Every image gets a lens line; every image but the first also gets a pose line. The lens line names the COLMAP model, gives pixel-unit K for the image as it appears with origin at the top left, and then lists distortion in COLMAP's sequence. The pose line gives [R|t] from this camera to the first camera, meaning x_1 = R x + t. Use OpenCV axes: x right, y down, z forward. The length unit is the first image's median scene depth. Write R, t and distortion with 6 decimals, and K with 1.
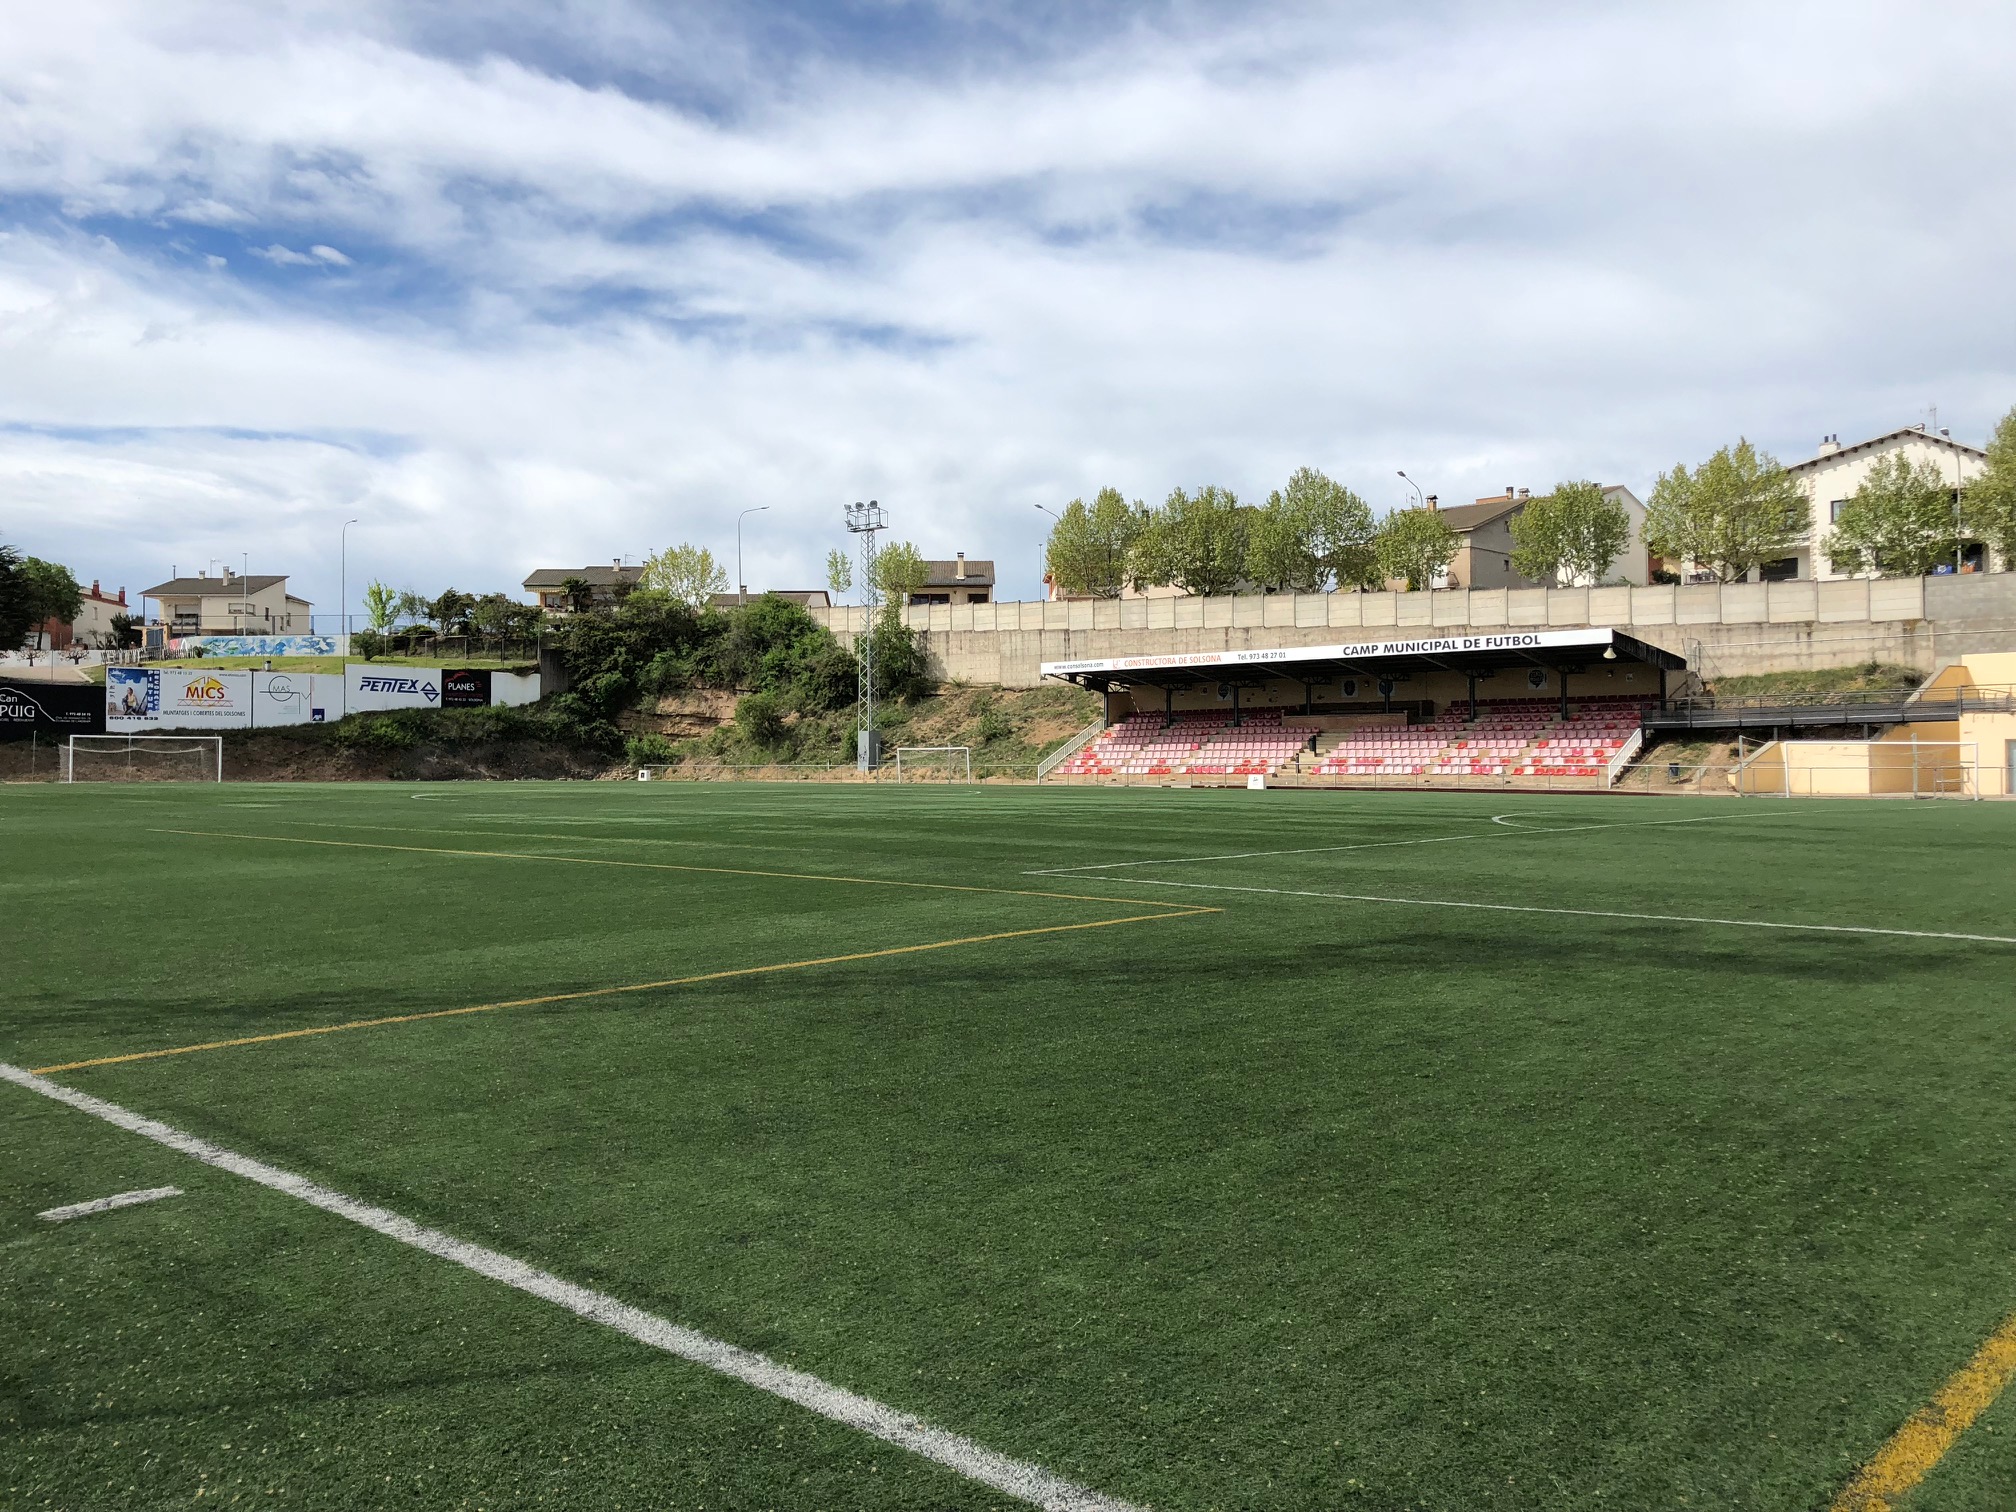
lens RADIAL K [[1695.8, 0, 1016.8], [0, 1695.8, 747.7], [0, 0, 1]] dist [0.078041, -0.030351]
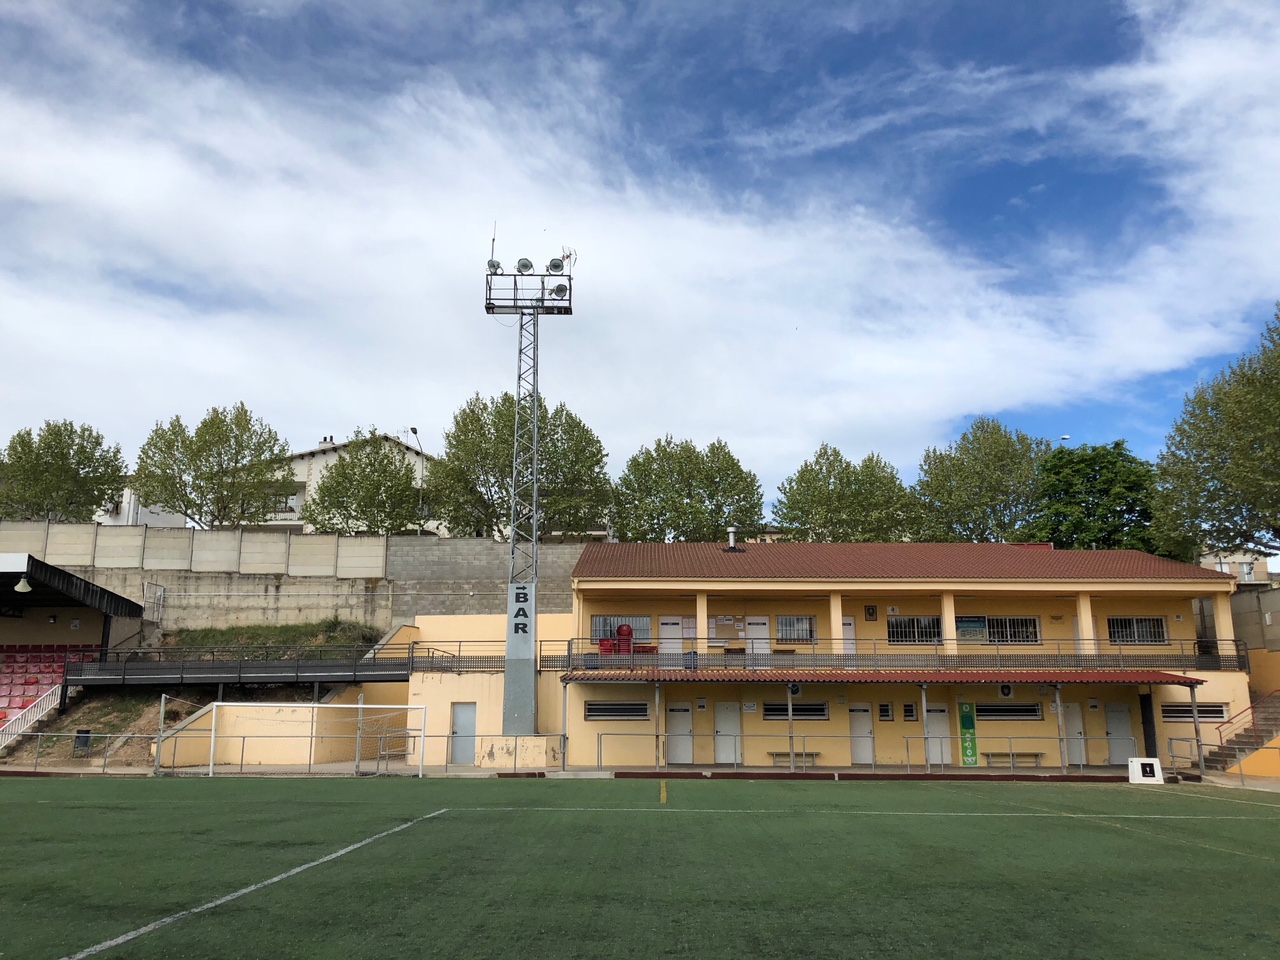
lens RADIAL K [[1076.7, 0, 645.5], [0, 1076.7, 478.9], [0, 0, 1]] dist [0.078041, -0.030351]
pose [[0.758541, 0.148068, 0.634580, 0.229479], [-0.016560, 0.977907, -0.208383, -0.002615], [-0.651415, 0.147558, 0.744235, 0.420548]]
